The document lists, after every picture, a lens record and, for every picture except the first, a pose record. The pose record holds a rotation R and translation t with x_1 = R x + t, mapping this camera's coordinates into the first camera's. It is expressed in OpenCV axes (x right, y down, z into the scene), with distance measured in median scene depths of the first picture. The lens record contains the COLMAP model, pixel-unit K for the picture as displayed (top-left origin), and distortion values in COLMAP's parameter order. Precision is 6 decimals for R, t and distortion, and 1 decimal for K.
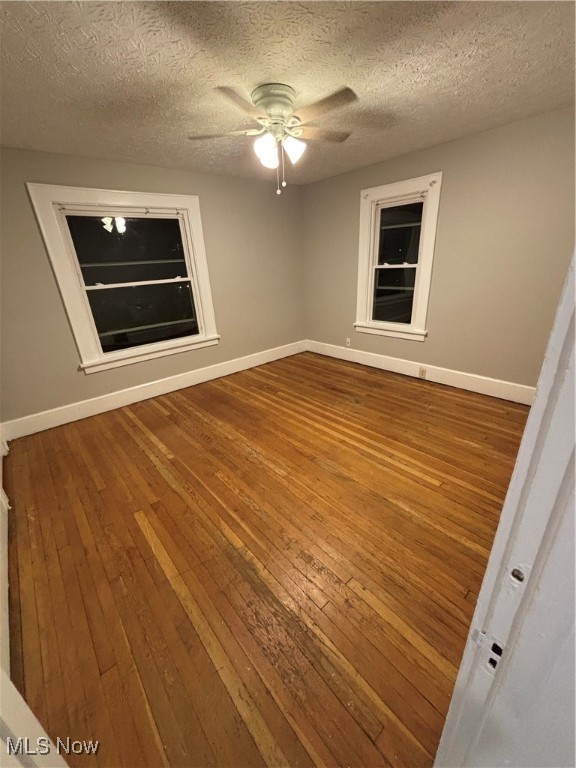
lens RADIAL K [[309.6, 0, 288.6], [0, 309.6, 384.5], [0, 0, 1]] dist [-0.009627, 0.000407]
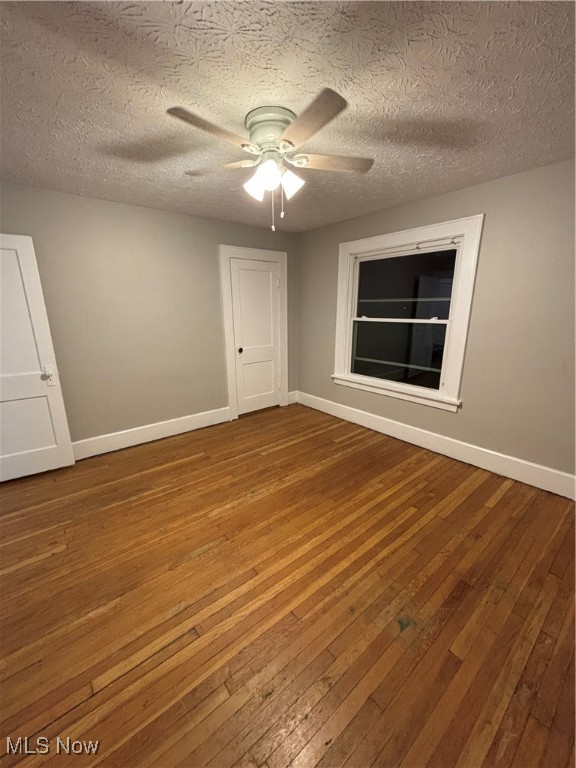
lens RADIAL K [[309.6, 0, 289.2], [0, 309.6, 385.7], [0, 0, 1]] dist [-0.009627, 0.000407]
pose [[-0.030548, 0.303878, -0.952221, 0.655143], [-0.368146, 0.882272, 0.293367, -0.376372], [0.929266, 0.359518, 0.084920, 0.828578]]
